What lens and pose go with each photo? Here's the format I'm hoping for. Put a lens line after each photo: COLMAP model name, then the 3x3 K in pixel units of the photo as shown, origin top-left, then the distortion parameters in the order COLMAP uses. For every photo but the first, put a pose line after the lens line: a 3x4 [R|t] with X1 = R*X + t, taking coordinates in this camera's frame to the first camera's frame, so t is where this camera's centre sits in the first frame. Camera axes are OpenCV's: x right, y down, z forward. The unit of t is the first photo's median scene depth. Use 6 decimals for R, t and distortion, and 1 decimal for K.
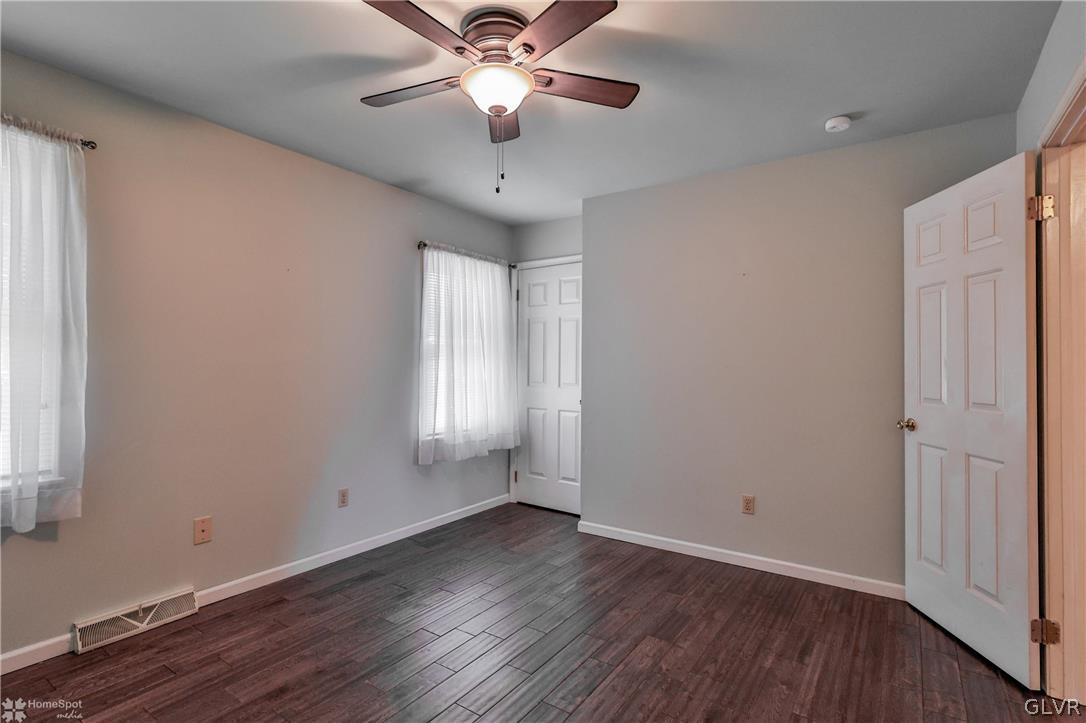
lens RADIAL K [[533.1, 0, 532.8], [0, 533.1, 358.0], [0, 0, 1]] dist [-0.000514, 0.001539]
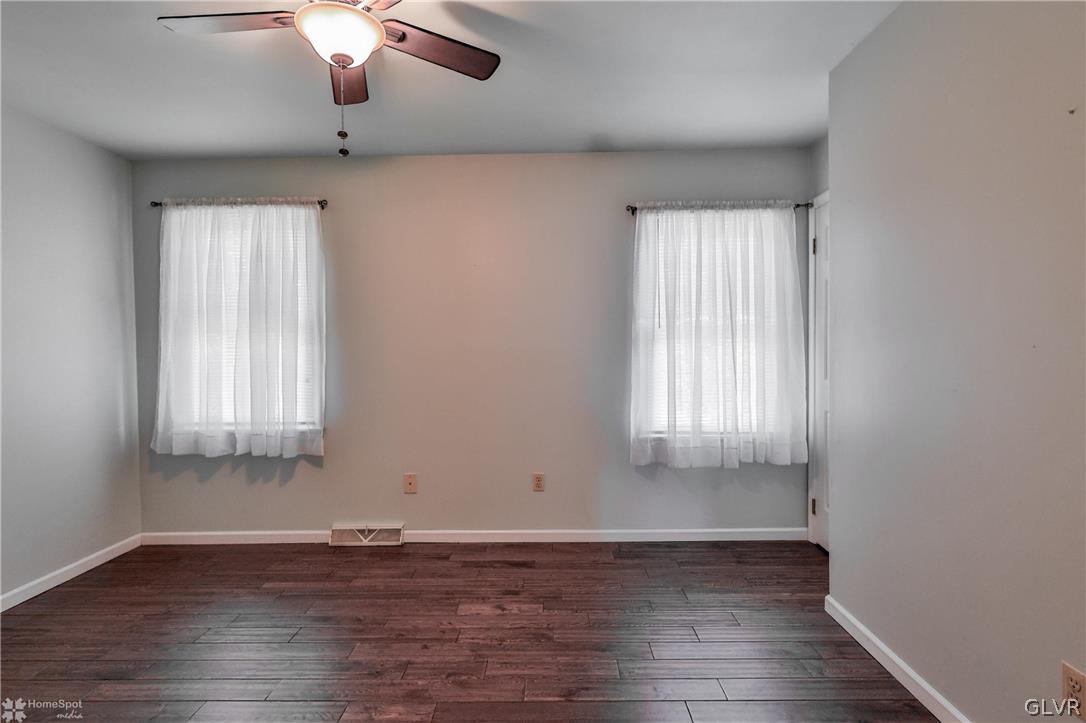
lens RADIAL K [[533.1, 0, 539.5], [0, 533.1, 371.7], [0, 0, 1]] dist [-0.000514, 0.001539]
pose [[0.565291, 0.021156, -0.824621, 0.424046], [0.023700, 0.998842, 0.041872, 0.007856], [0.824551, -0.043213, 0.564135, 0.389174]]
